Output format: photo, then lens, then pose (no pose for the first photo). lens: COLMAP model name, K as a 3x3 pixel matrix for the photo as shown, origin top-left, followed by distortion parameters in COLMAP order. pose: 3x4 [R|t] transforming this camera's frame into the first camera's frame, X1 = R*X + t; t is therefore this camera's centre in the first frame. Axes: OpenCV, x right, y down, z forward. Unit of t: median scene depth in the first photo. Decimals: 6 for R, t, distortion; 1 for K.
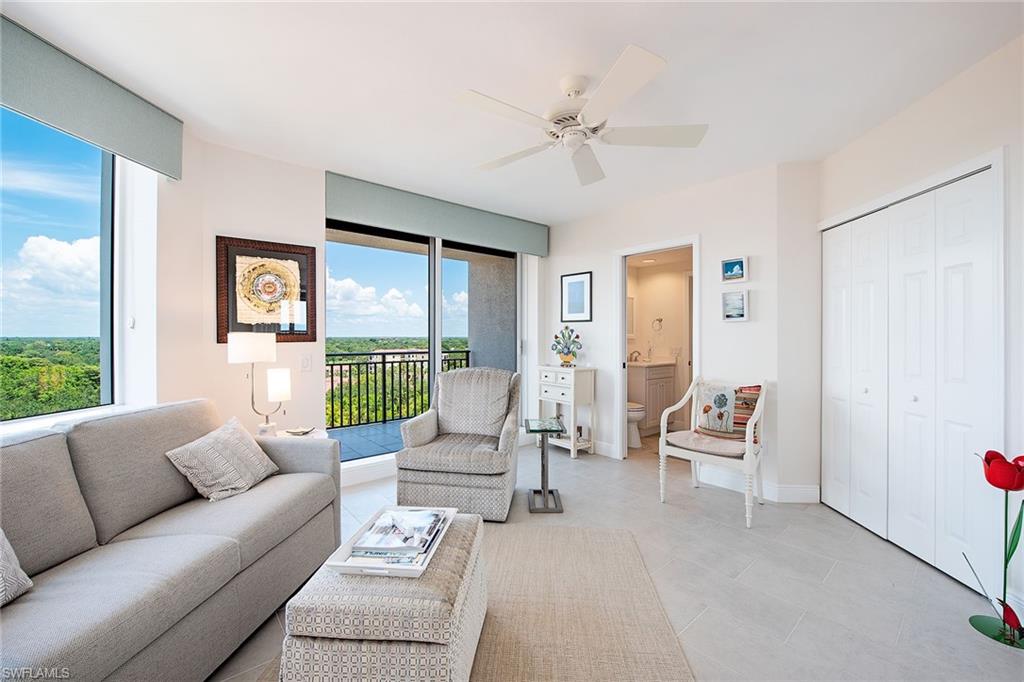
lens RADIAL K [[407.5, 0, 512.0], [0, 407.5, 341.0], [0, 0, 1]] dist [-0.000608, -0.000126]
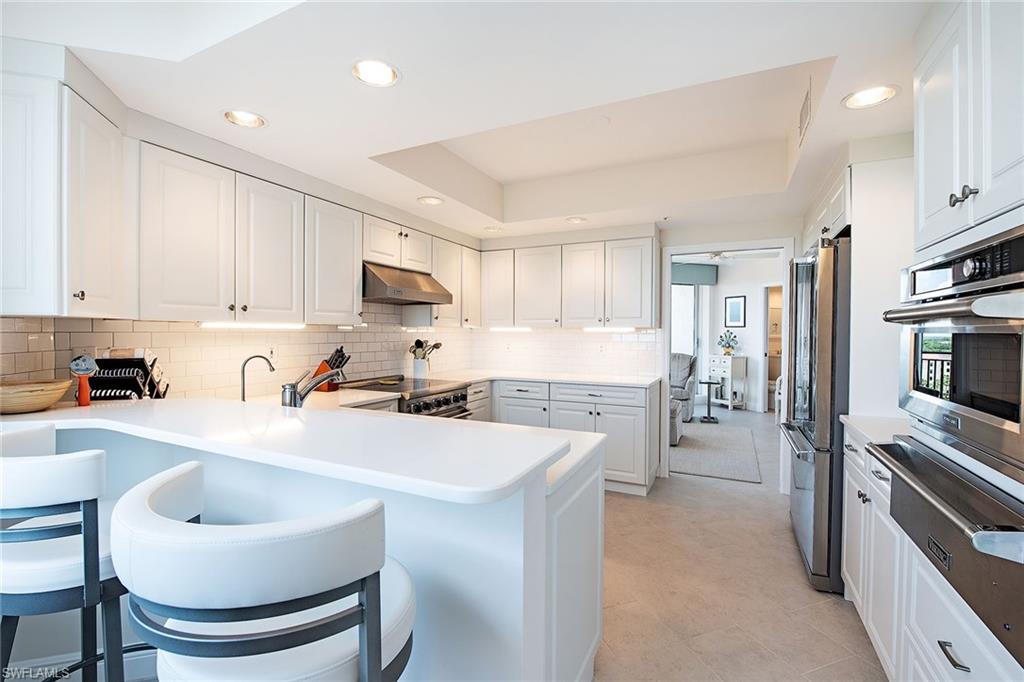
lens RADIAL K [[467.2, 0, 512.0], [0, 467.2, 341.0], [0, 0, 1]] dist [-0.001018, -0.000304]
pose [[0.938236, 0.011712, -0.345798, -0.027392], [-0.009595, 0.999923, 0.007834, 0.000626], [0.345864, -0.004032, 0.938276, -1.039163]]
